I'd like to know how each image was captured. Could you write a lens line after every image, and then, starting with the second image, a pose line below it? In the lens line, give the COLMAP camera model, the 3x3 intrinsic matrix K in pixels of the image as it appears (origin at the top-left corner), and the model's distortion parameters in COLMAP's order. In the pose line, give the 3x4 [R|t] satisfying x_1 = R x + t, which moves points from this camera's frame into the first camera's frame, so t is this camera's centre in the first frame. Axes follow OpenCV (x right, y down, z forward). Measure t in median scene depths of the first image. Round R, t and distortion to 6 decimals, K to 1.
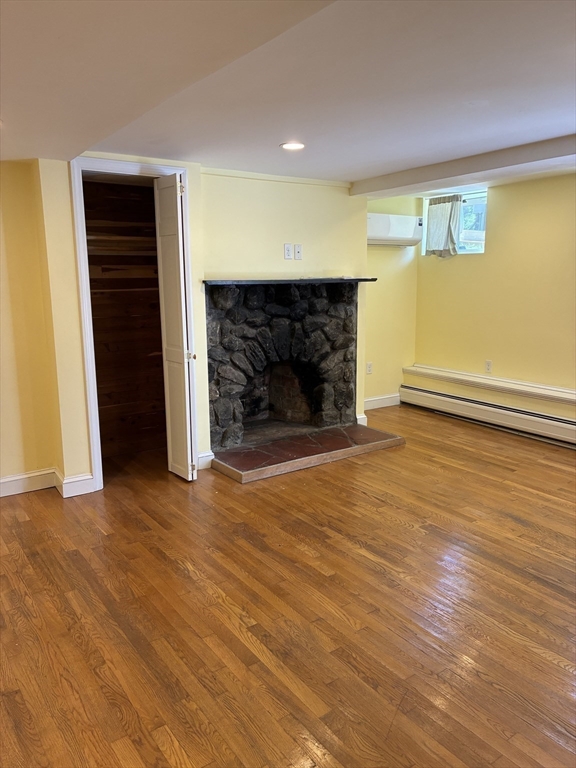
lens RADIAL K [[581.0, 0, 285.0], [0, 581.0, 373.4], [0, 0, 1]] dist [0.050261, -0.061676]
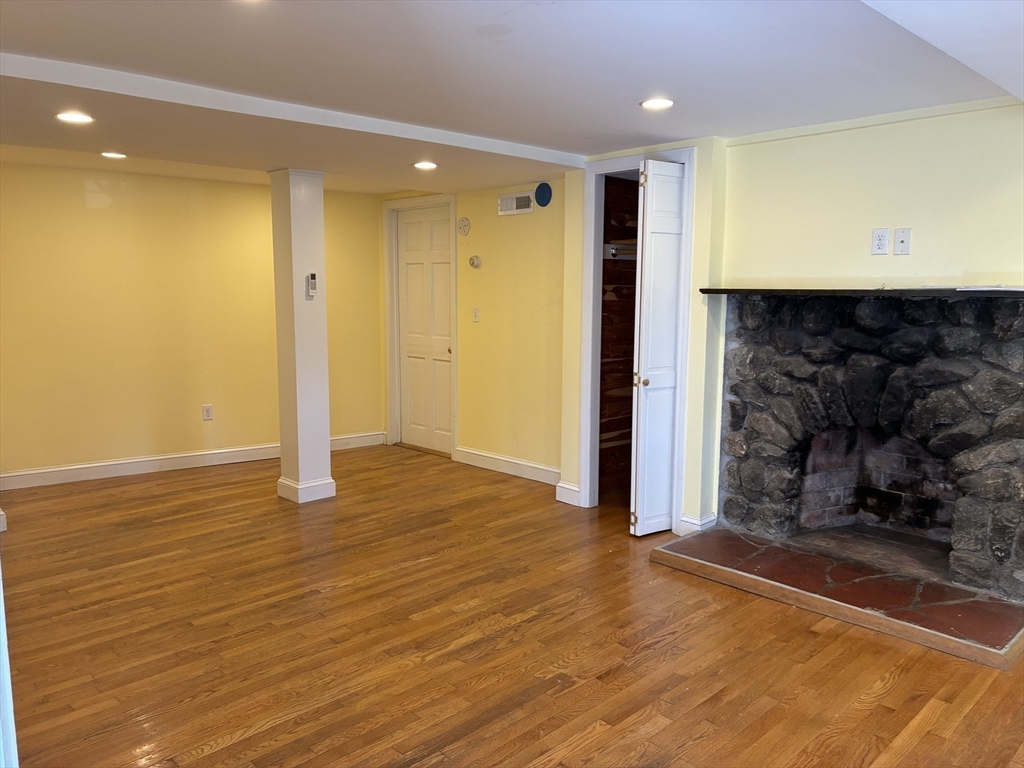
lens RADIAL K [[774.7, 0, 506.8], [0, 774.7, 357.5], [0, 0, 1]] dist [0.050261, -0.061676]
pose [[0.148035, 0.096434, -0.984269, 0.739644], [-0.172047, 0.982570, 0.070392, -0.088892], [0.973902, 0.158920, 0.162046, 0.543908]]
